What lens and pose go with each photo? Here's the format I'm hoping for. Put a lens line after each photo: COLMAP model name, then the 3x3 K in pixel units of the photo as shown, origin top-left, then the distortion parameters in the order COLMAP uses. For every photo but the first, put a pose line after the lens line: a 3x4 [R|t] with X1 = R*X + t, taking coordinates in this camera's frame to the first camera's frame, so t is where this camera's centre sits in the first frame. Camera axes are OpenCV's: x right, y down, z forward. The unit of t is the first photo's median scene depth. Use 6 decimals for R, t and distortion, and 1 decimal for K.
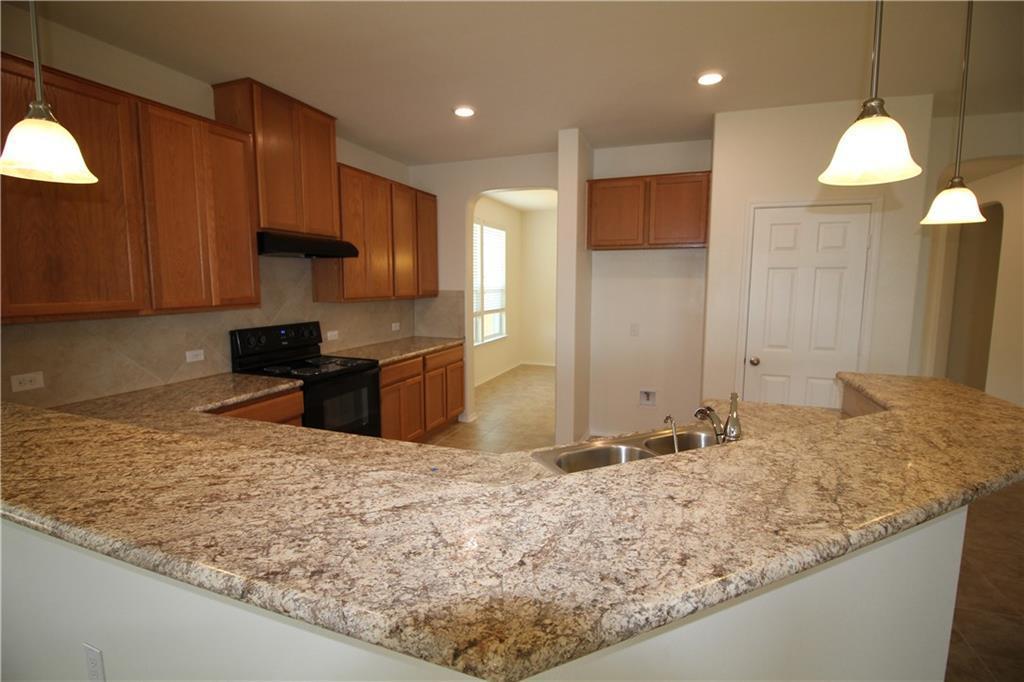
lens RADIAL K [[474.5, 0, 509.1], [0, 474.5, 336.3], [0, 0, 1]] dist [-0.000735, -0.012841]
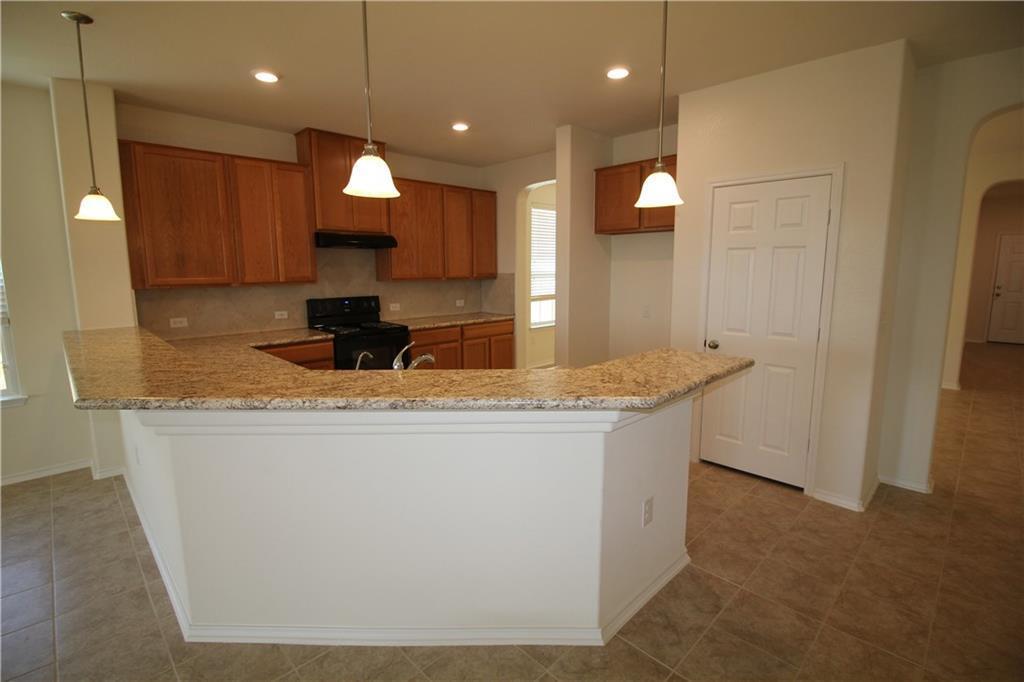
lens RADIAL K [[474.5, 0, 509.1], [0, 474.5, 336.3], [0, 0, 1]] dist [-0.000735, -0.012841]
pose [[0.903882, 0.055351, -0.424186, 0.551234], [-0.042058, 0.998288, 0.040646, 0.013929], [0.425710, -0.018899, 0.904662, -0.068724]]
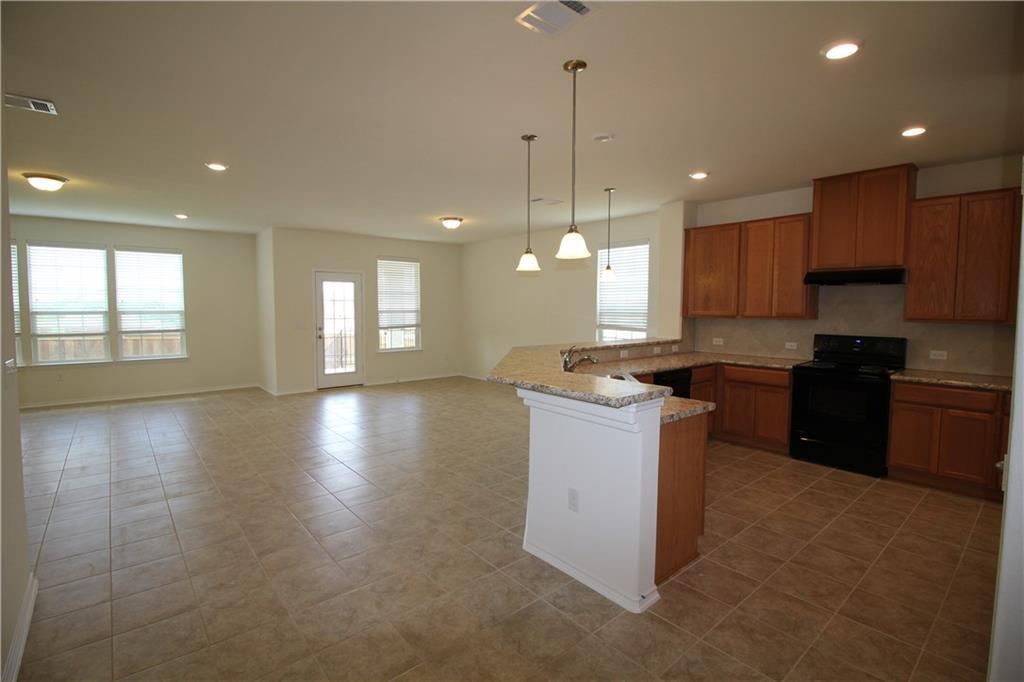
lens RADIAL K [[474.5, 0, 509.1], [0, 474.5, 336.3], [0, 0, 1]] dist [-0.000735, -0.012841]
pose [[-0.496035, 0.052504, -0.866714, 1.146292], [-0.103013, 0.987563, 0.118780, -0.078099], [0.862170, 0.148201, -0.484457, 0.780247]]
